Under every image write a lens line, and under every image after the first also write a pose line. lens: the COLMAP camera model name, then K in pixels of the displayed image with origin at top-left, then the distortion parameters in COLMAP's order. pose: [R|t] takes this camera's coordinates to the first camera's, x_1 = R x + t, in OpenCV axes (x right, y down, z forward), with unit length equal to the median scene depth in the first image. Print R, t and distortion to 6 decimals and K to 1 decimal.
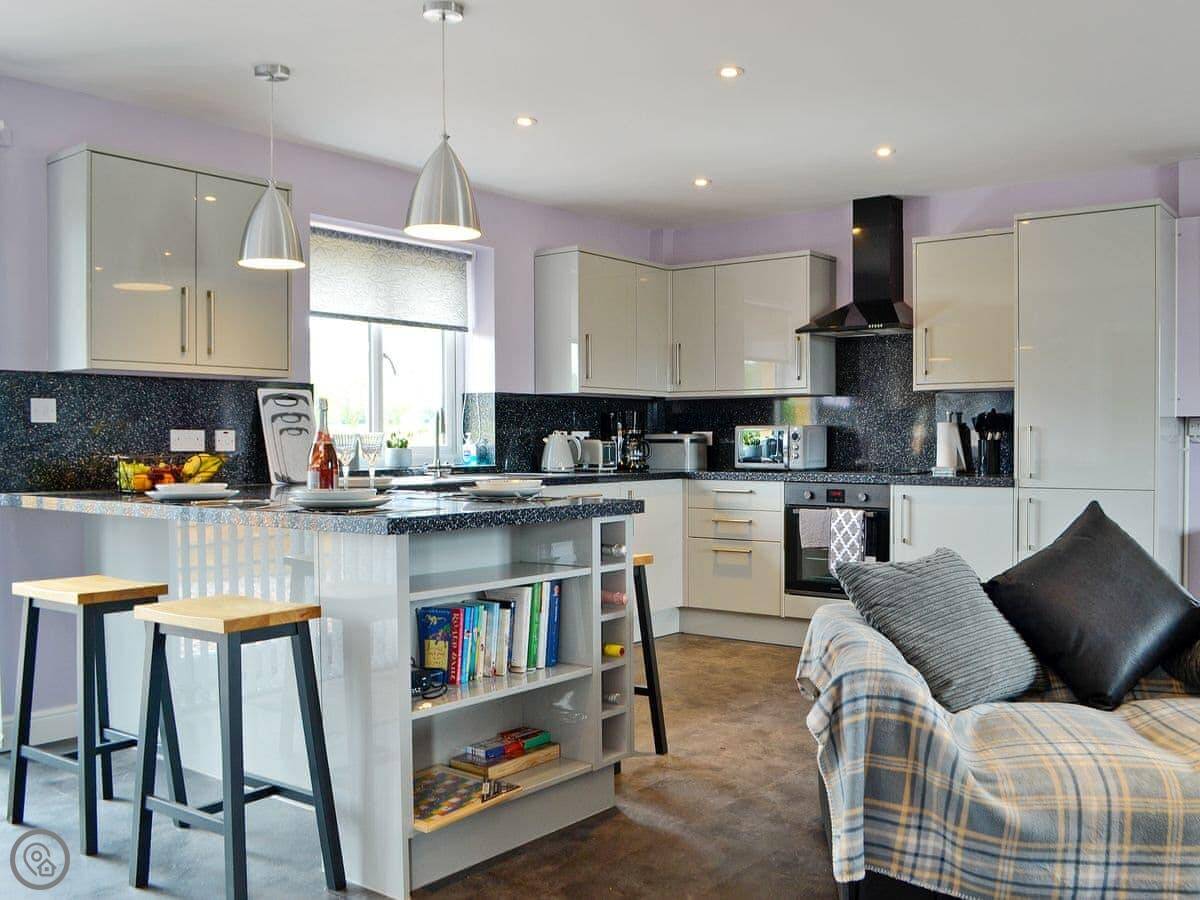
lens RADIAL K [[1110.1, 0, 676.4], [0, 1110.1, 446.6], [0, 0, 1]] dist [-0.068534, 0.000278]
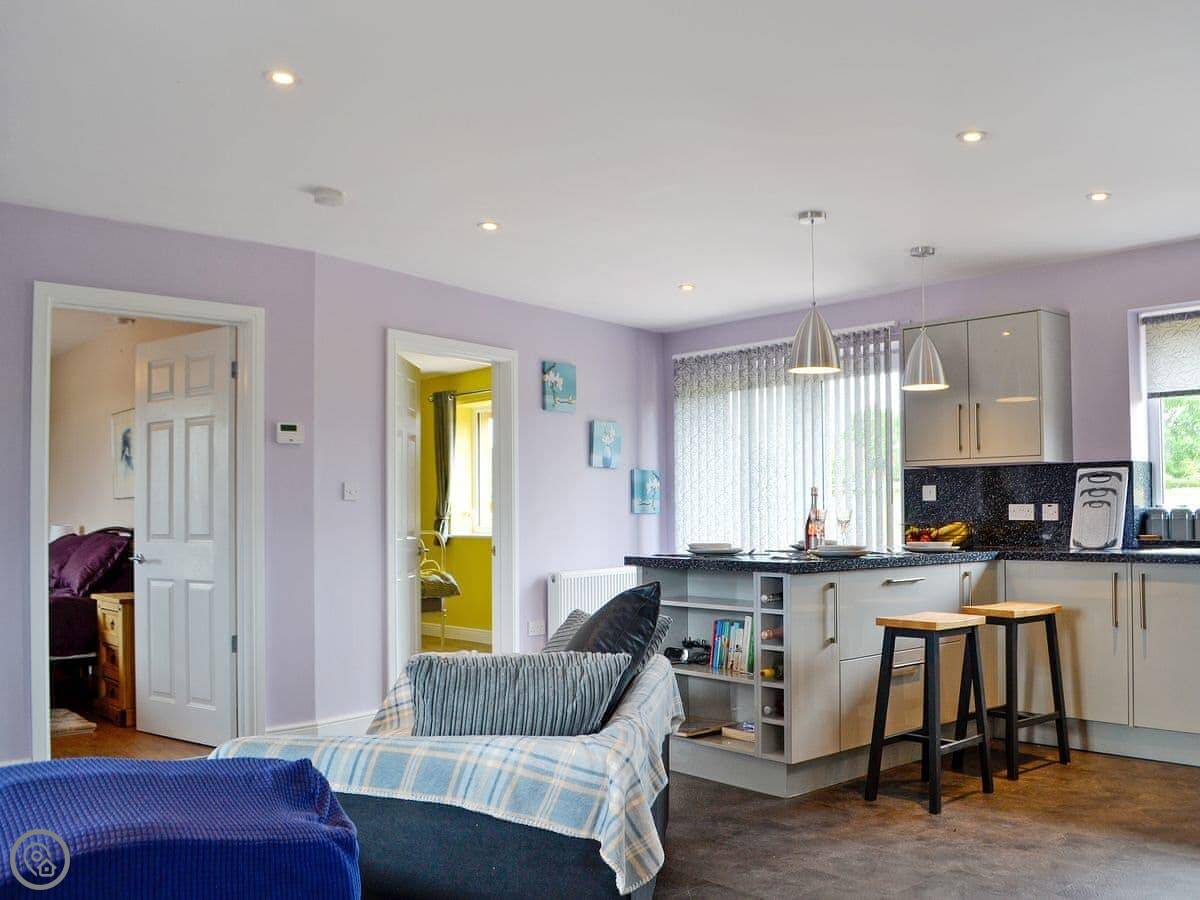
lens RADIAL K [[1110.1, 0, 676.4], [0, 1110.1, 446.6], [0, 0, 1]] dist [-0.068534, 0.000278]
pose [[-0.187320, -0.048601, -0.981096, 0.746226], [0.001748, 0.998757, -0.049810, -0.014815], [0.982297, -0.011045, -0.187002, 0.659944]]
